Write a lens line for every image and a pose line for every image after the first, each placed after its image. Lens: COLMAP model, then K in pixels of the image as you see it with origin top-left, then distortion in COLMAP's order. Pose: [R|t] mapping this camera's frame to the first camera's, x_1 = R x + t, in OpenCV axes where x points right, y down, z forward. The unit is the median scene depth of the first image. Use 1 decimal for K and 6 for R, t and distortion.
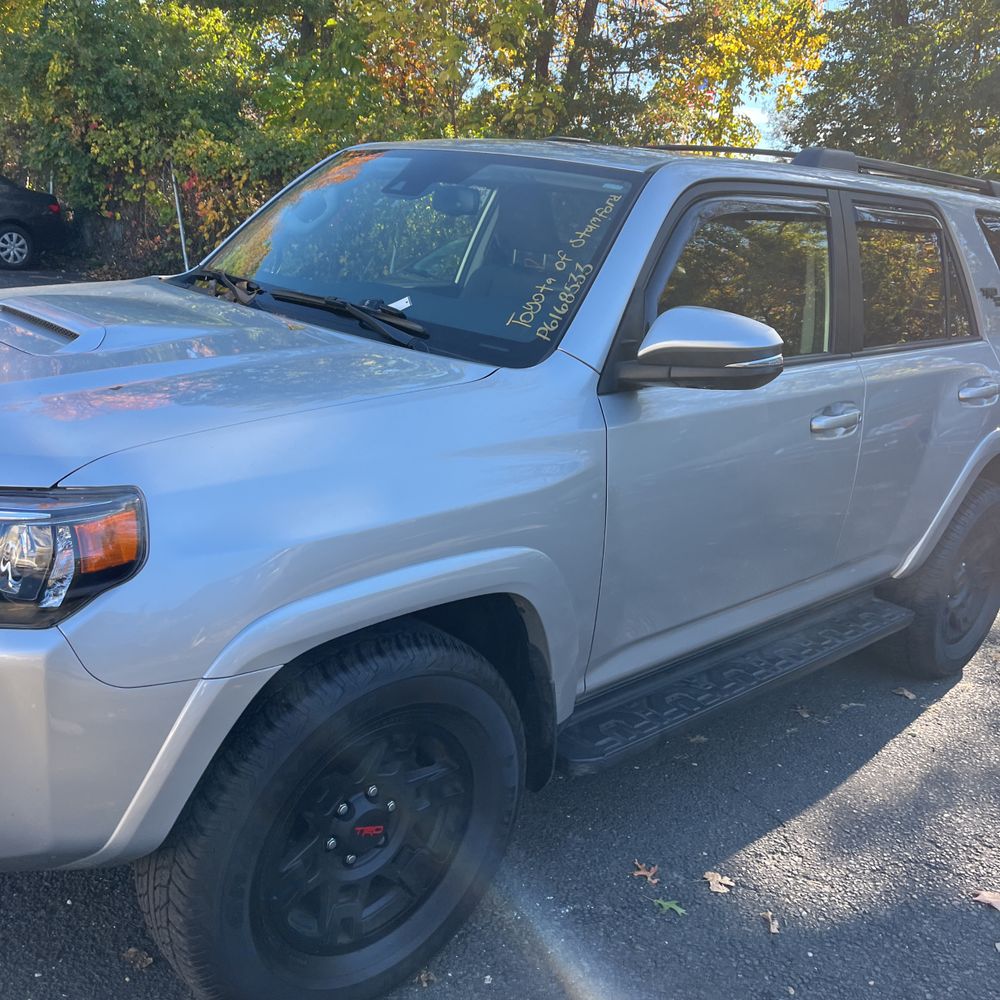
lens RADIAL K [[1016.2, 0, 501.0], [0, 1016.2, 507.6], [0, 0, 1]] dist [0.040715, -0.016648]
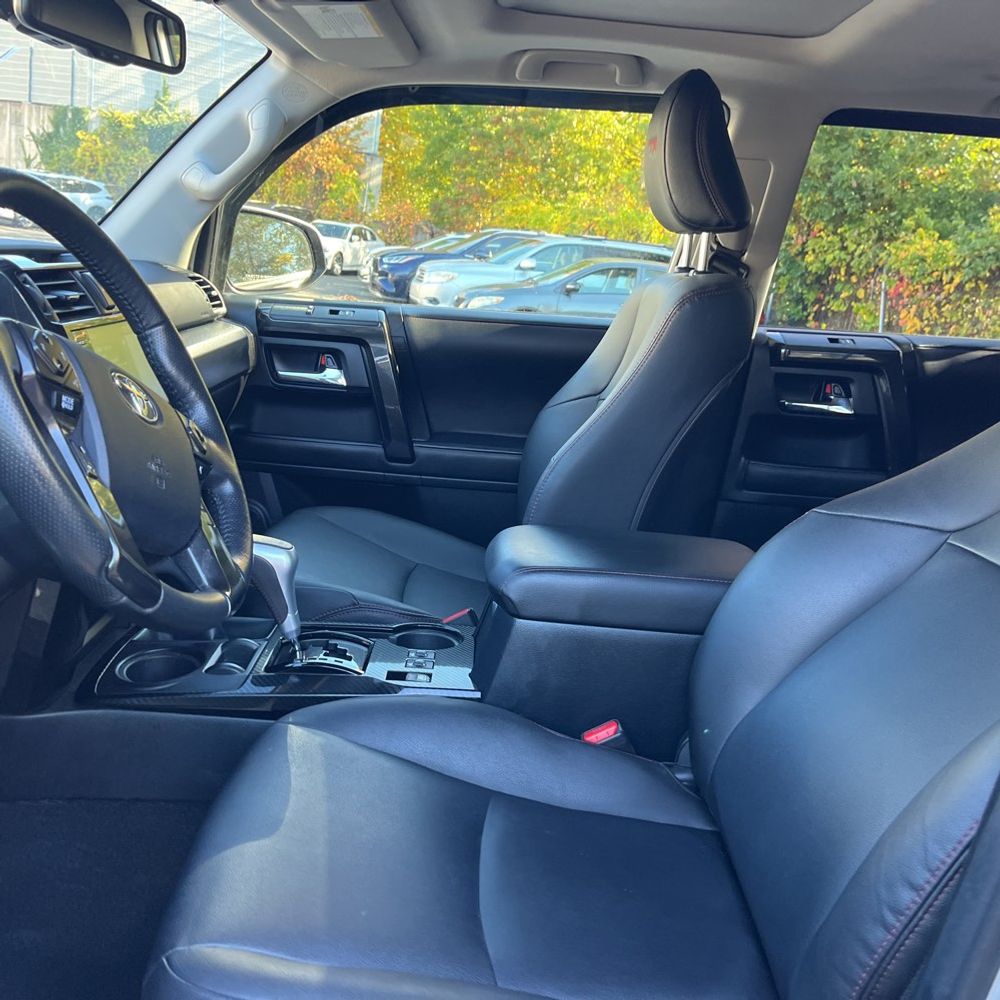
lens RADIAL K [[1026.9, 0, 497.1], [0, 1026.9, 504.2], [0, 0, 1]] dist [0.033807, -0.028493]
pose [[0.721269, 0.131321, -0.680092, 0.075300], [-0.217681, 0.975091, -0.042578, -0.028171], [0.657561, 0.178753, 0.731889, 0.173654]]
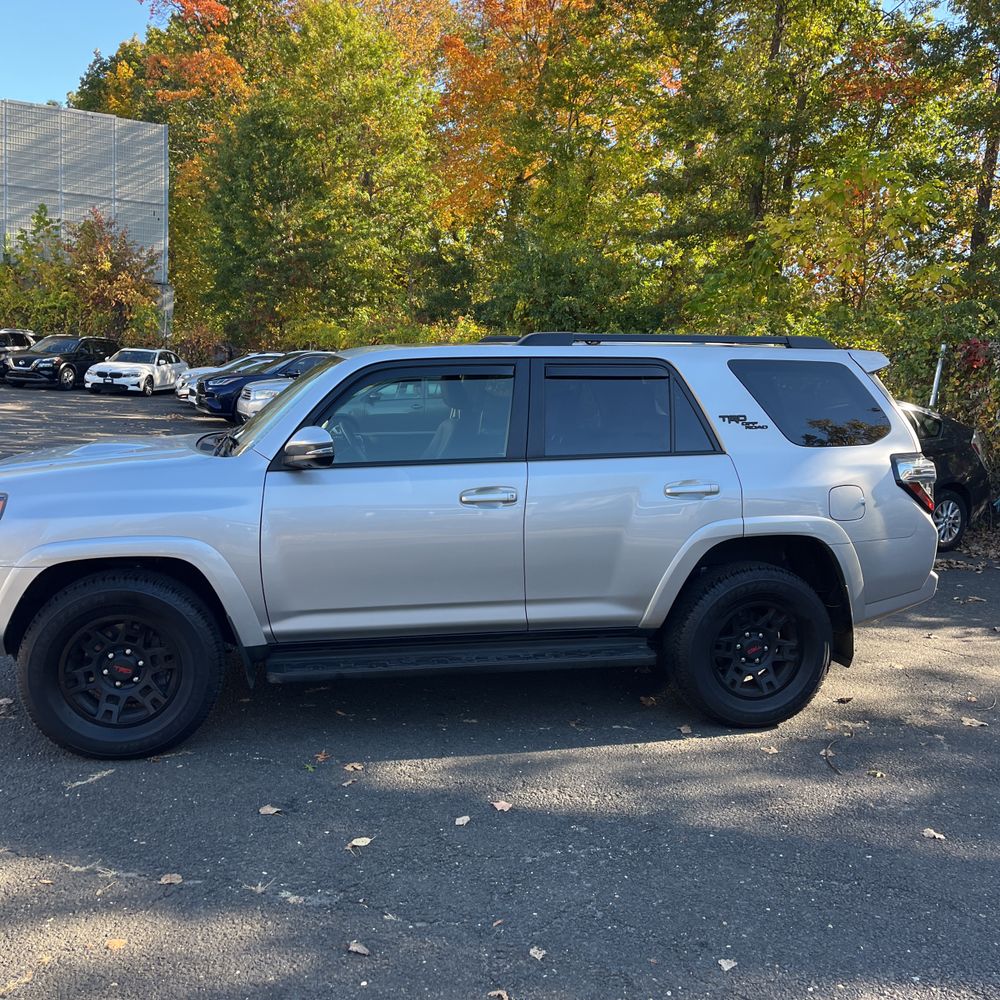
lens RADIAL K [[1023.5, 0, 500.5], [0, 1023.5, 477.7], [0, 0, 1]] dist [0.030788, -0.015573]
pose [[0.850301, -0.022497, -0.525816, 0.243952], [-0.087881, 0.978990, -0.183997, 0.036310], [0.518908, 0.202662, 0.830459, -0.065819]]
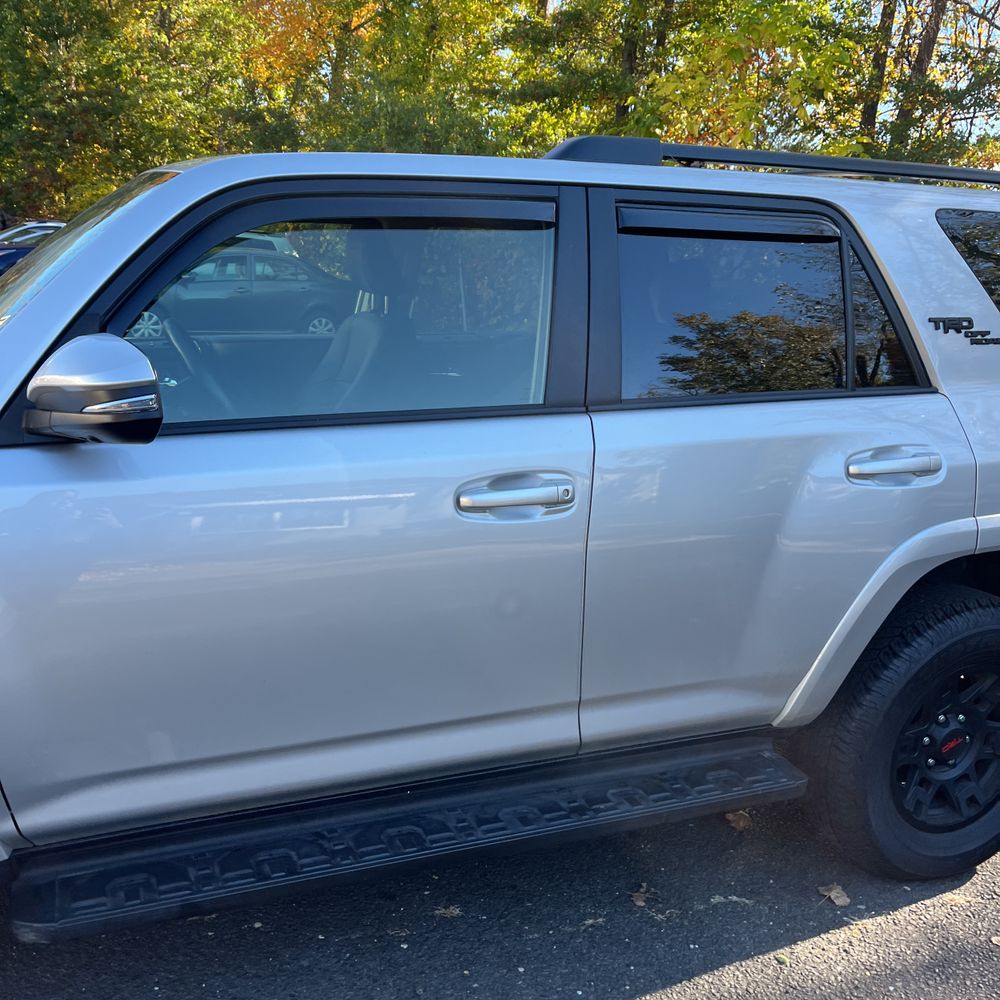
lens RADIAL K [[1026.9, 0, 497.1], [0, 1026.9, 504.2], [0, 0, 1]] dist [0.033807, -0.028493]
pose [[0.927983, 0.032006, -0.371245, 0.120777], [-0.061372, 0.995826, -0.067554, -0.006118], [0.367533, 0.085473, 0.926074, 0.066757]]
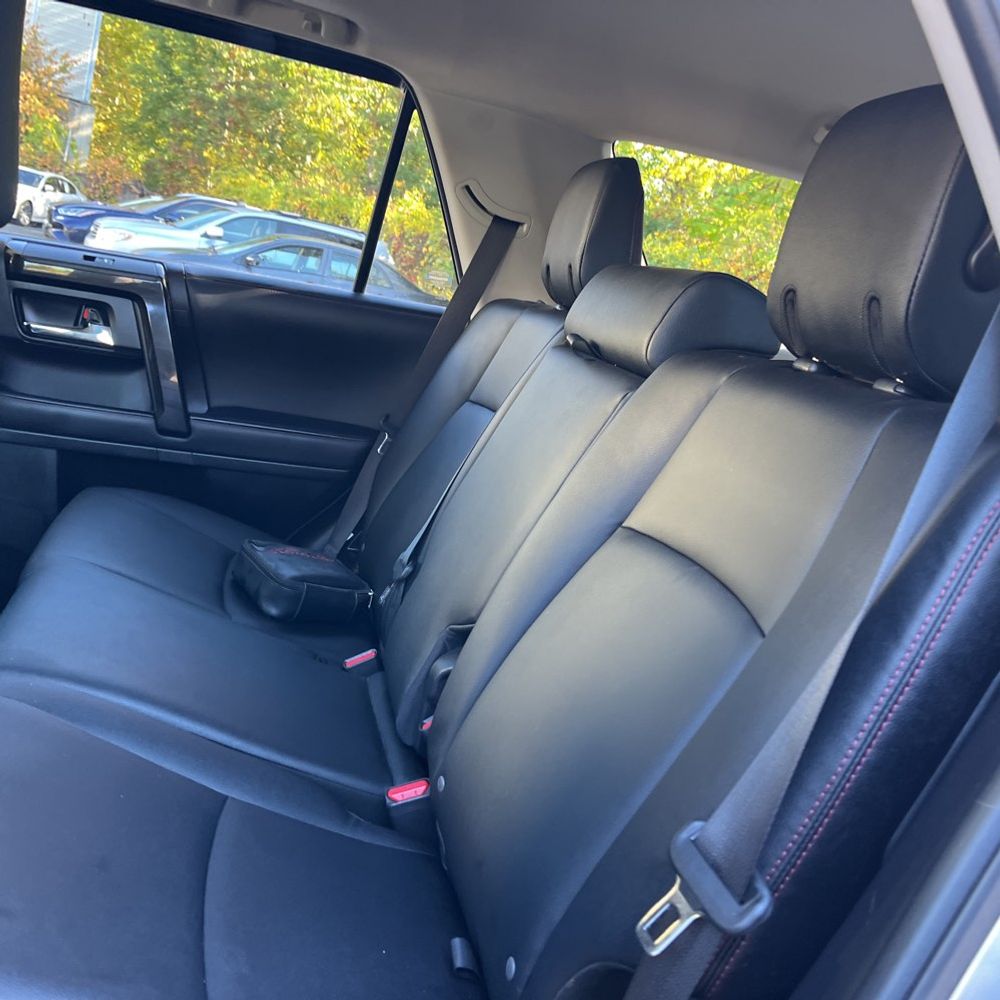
lens RADIAL K [[1017.1, 0, 526.6], [0, 1017.1, 499.9], [0, 0, 1]] dist [0.012193, 0.000836]
pose [[0.874823, 0.171768, -0.452969, 0.114902], [-0.243574, 0.964205, -0.104786, -0.038578], [0.418756, 0.202001, 0.885347, 0.224688]]
